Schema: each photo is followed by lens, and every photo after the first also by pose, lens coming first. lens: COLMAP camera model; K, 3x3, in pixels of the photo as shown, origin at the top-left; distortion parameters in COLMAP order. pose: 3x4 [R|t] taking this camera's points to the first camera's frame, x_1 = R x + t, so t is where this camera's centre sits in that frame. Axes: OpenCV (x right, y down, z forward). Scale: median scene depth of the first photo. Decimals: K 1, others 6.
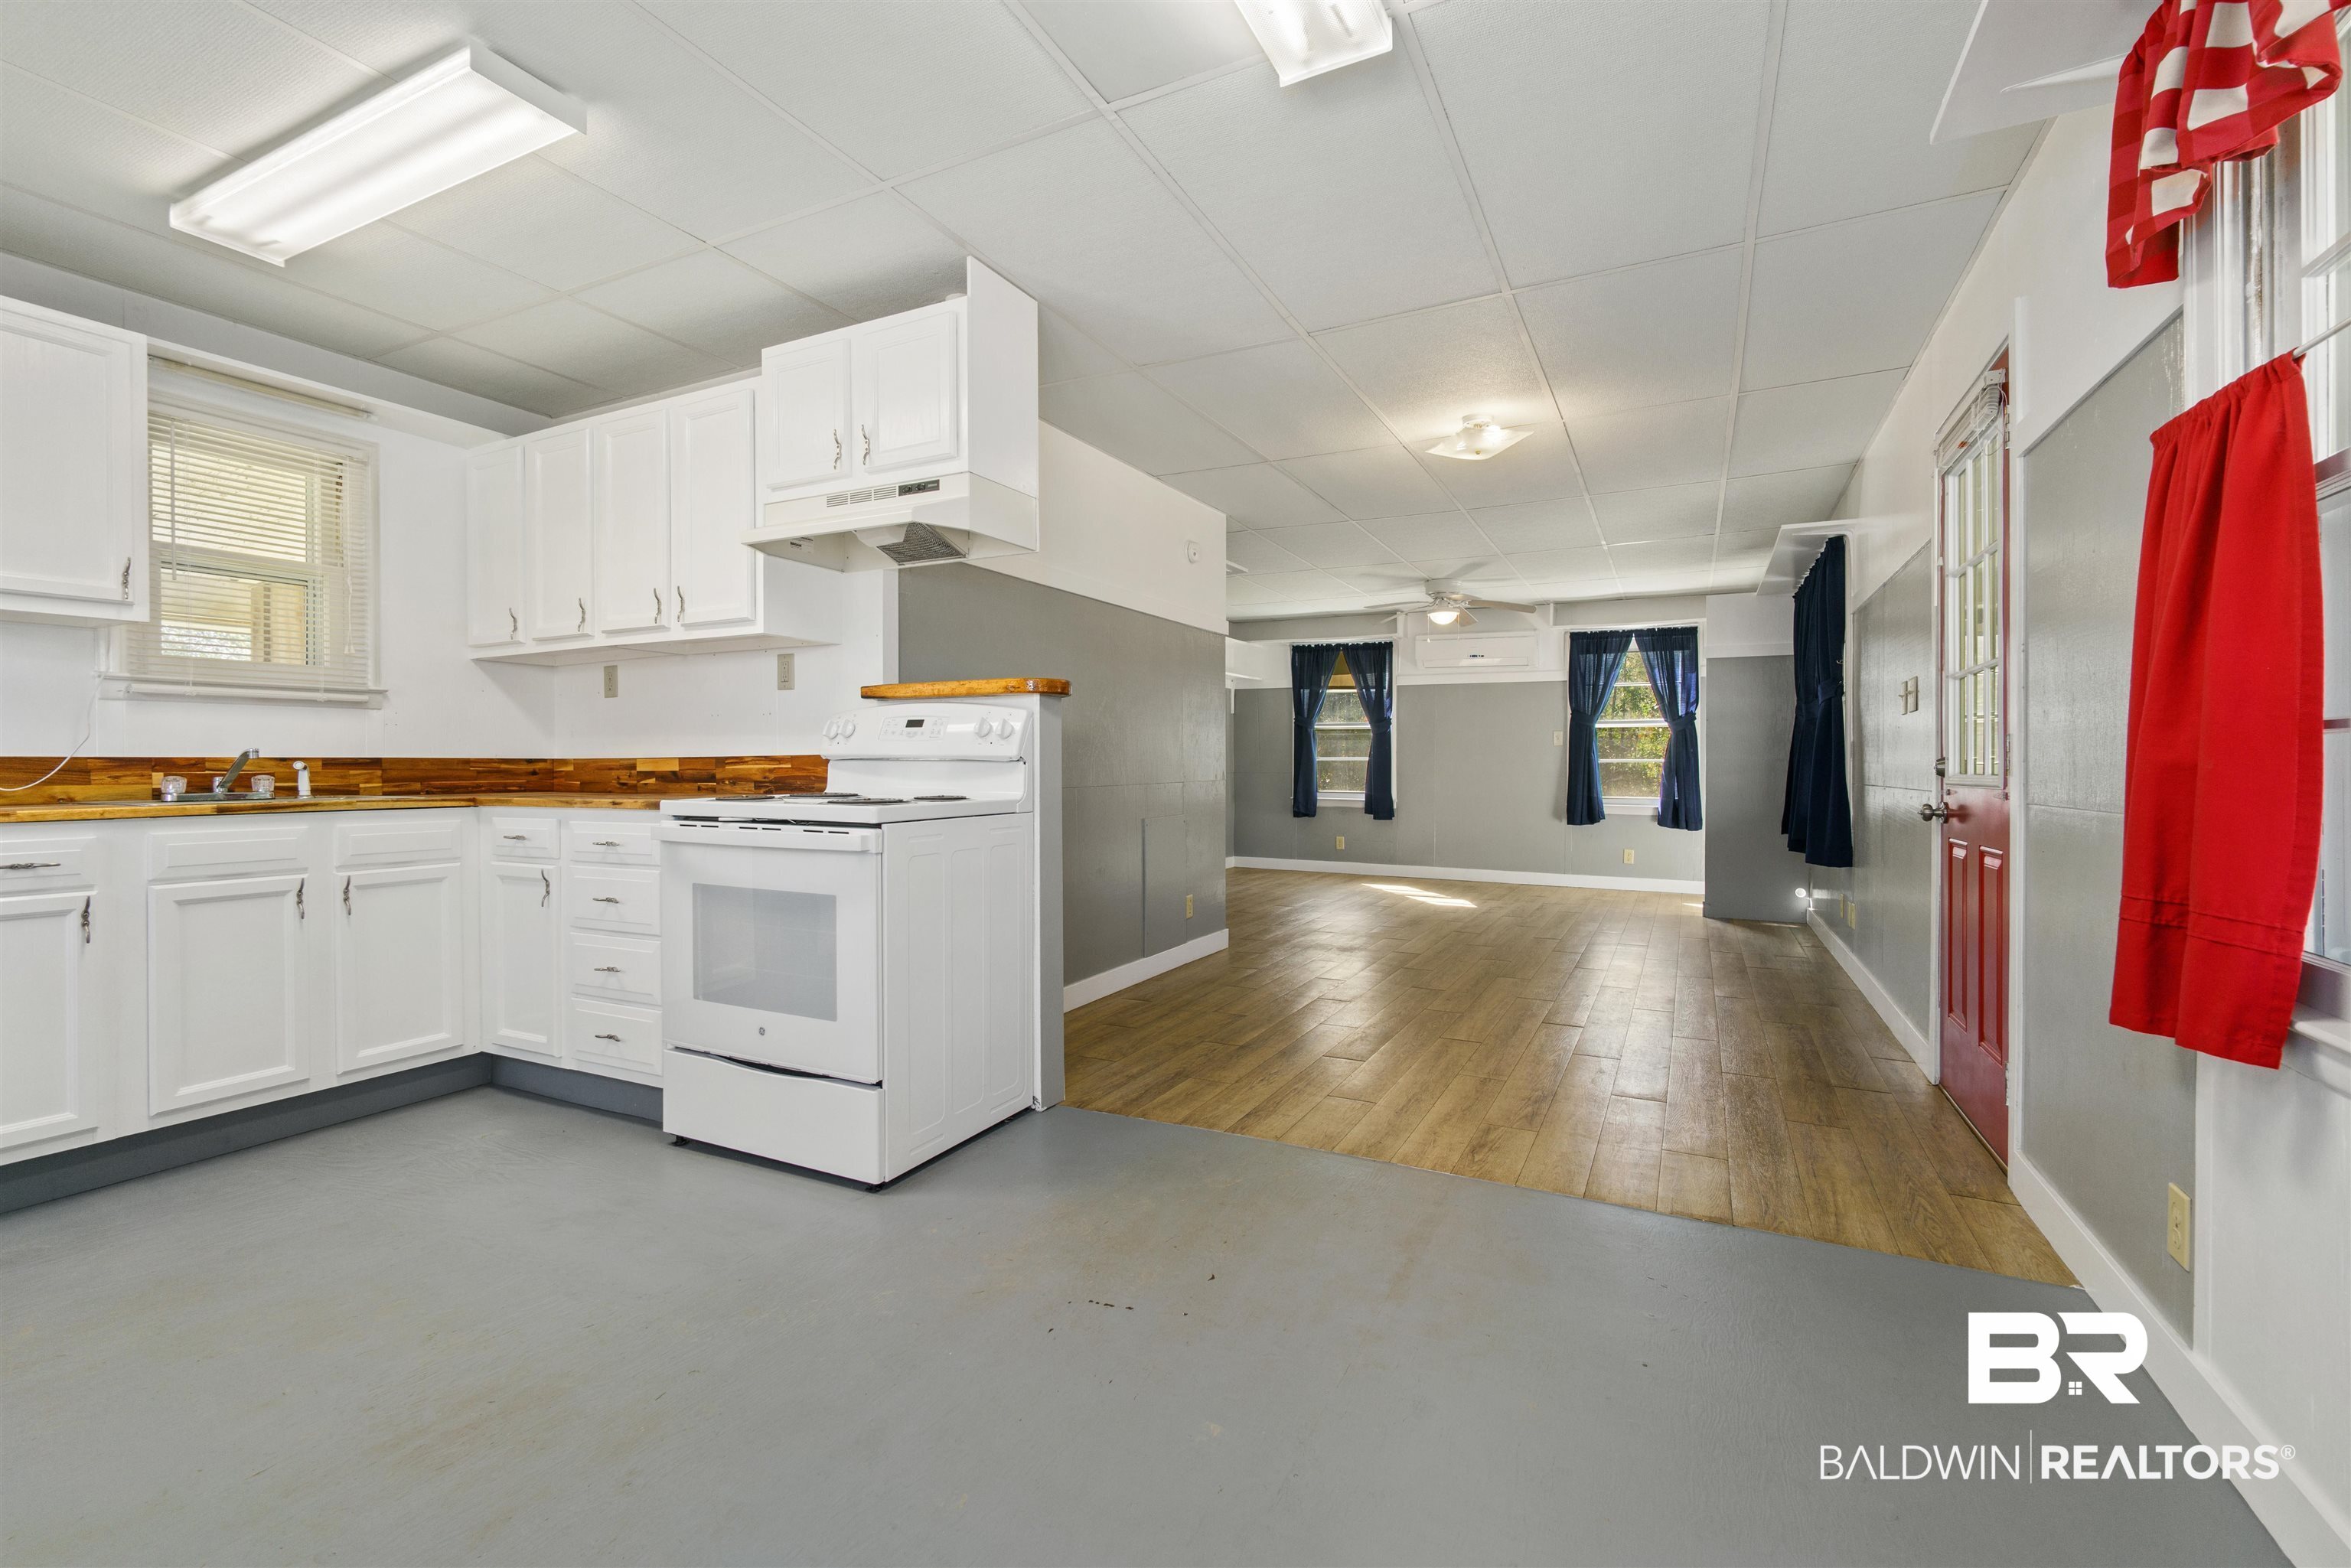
lens RADIAL K [[1015.7, 0, 1178.0], [0, 1015.7, 774.1], [0, 0, 1]] dist [-0.000655, 0.000232]
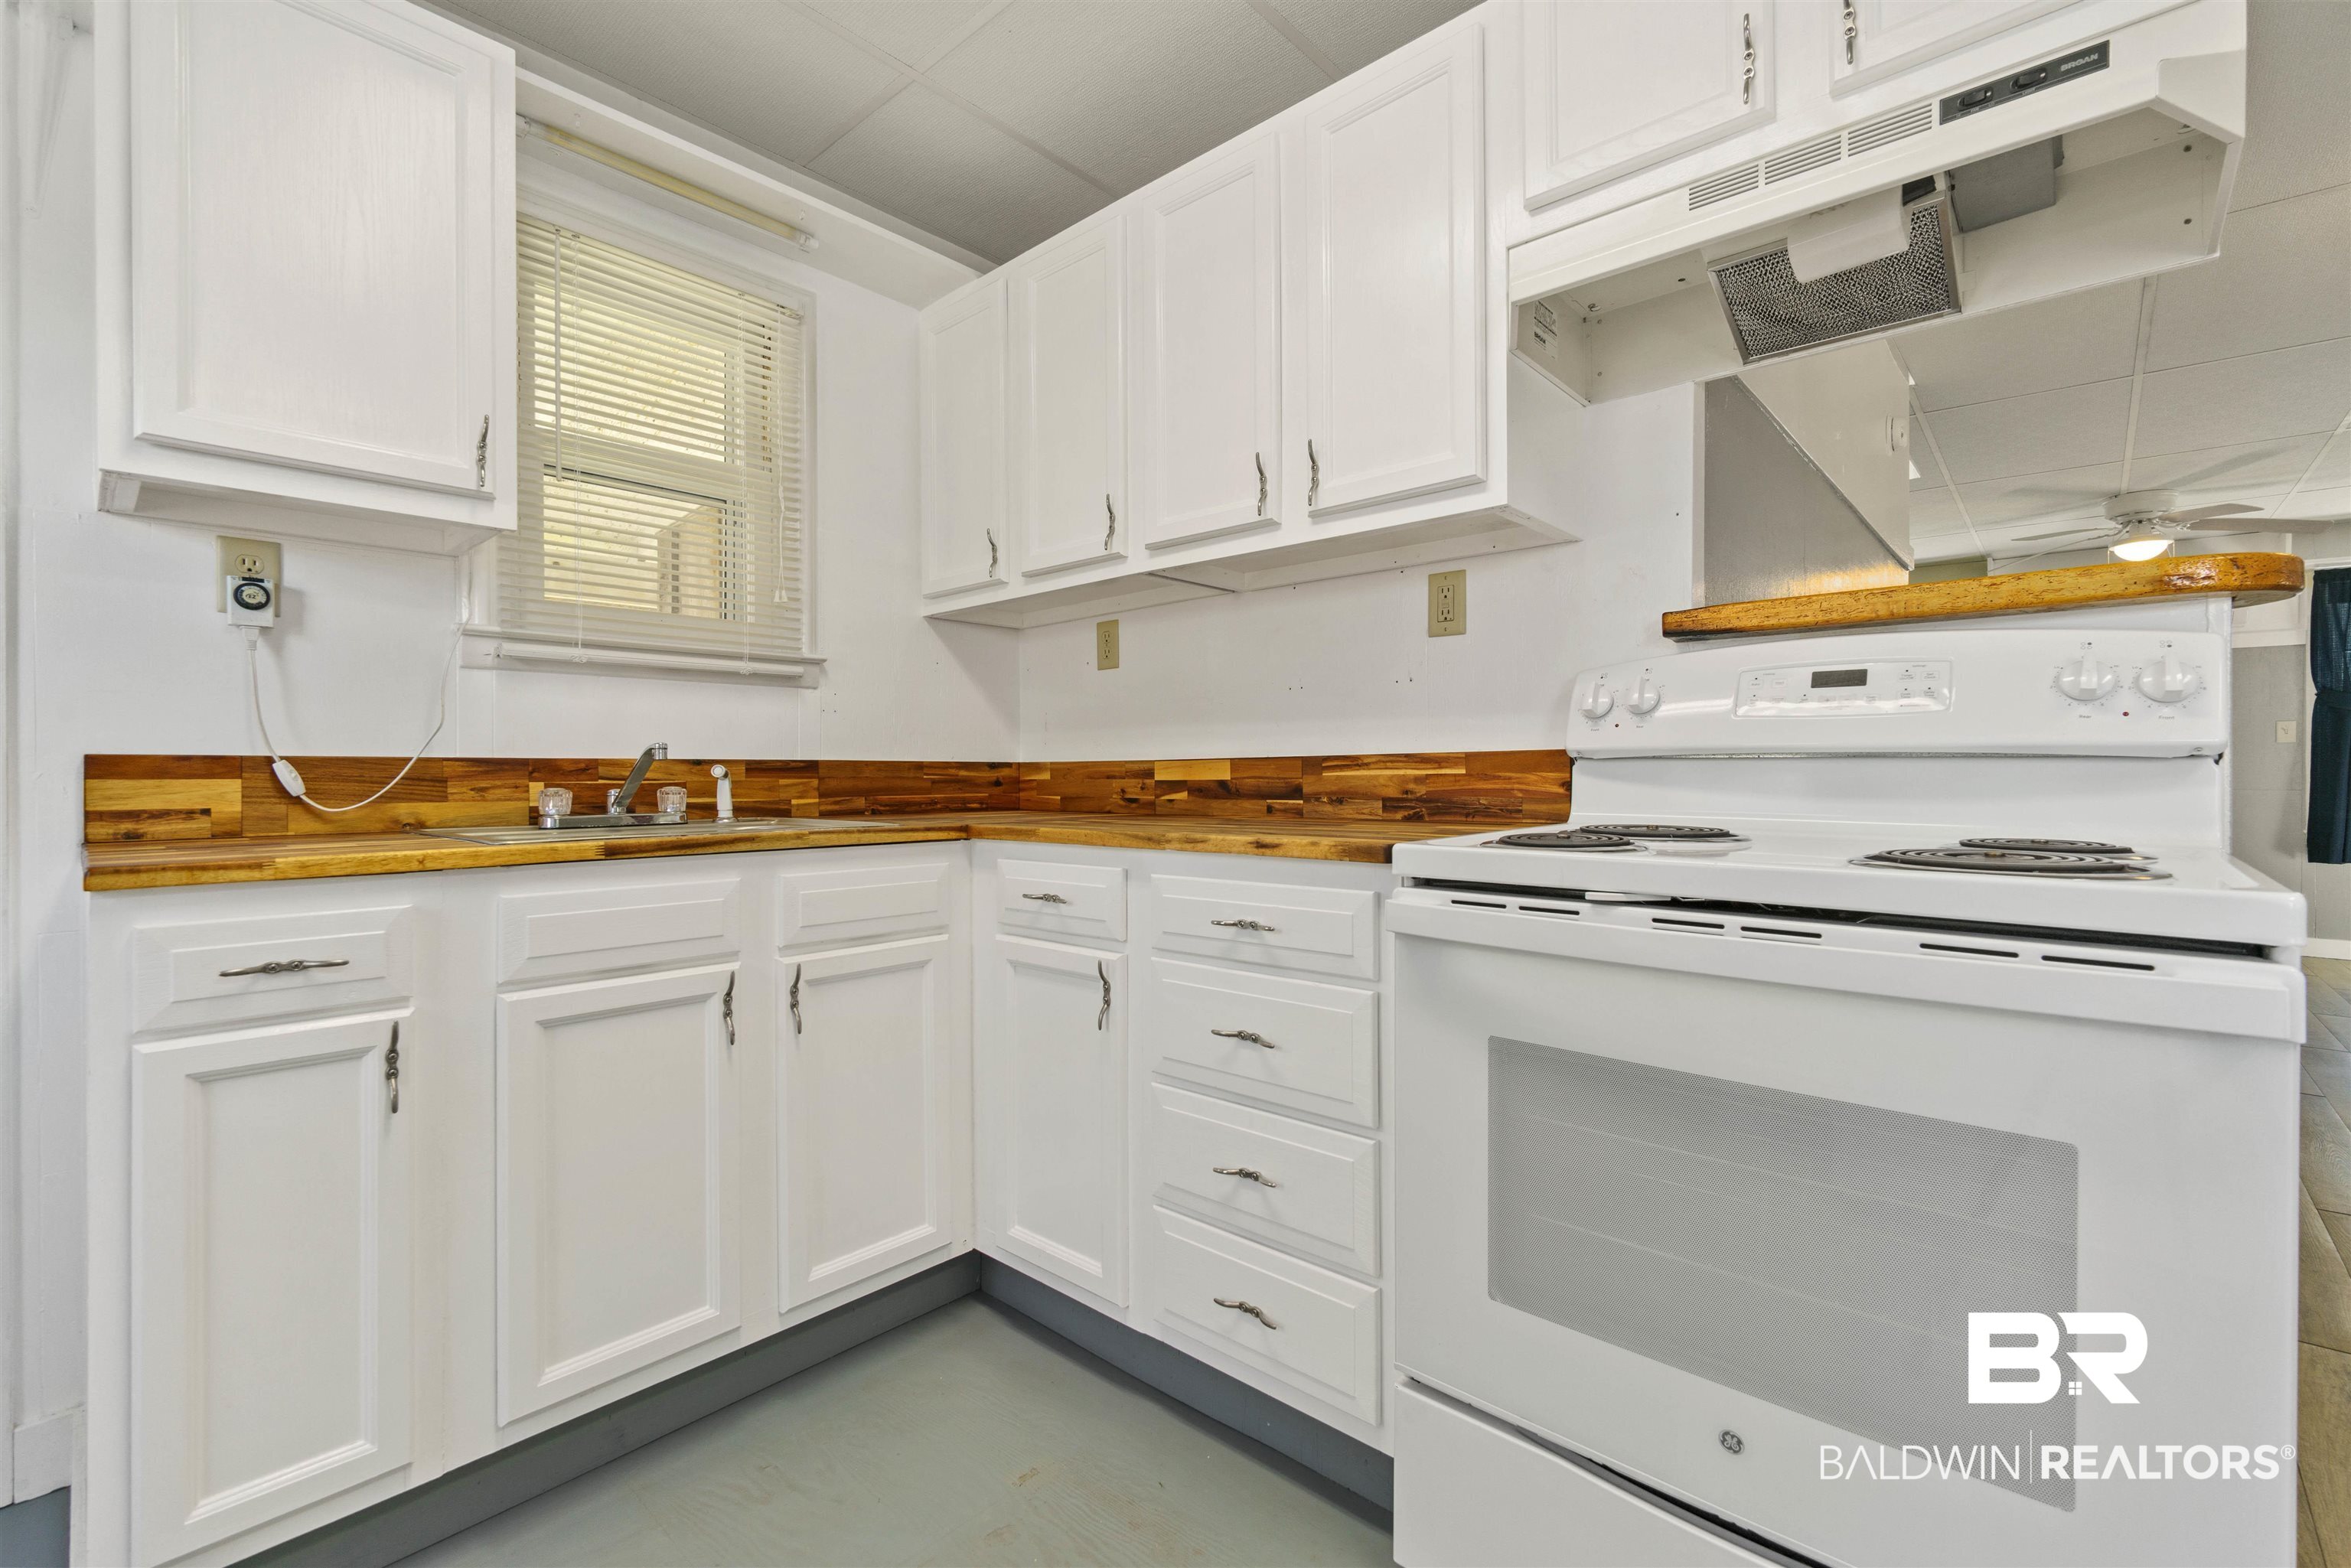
lens RADIAL K [[1012.2, 0, 1169.8], [0, 1012.2, 778.6], [0, 0, 1]] dist [-0.000801, -0.000074]
pose [[0.963650, 0.000216, -0.267169, -0.428621], [-0.001625, 0.999986, -0.005052, -0.001213], [0.267164, 0.005303, 0.963636, 0.469087]]
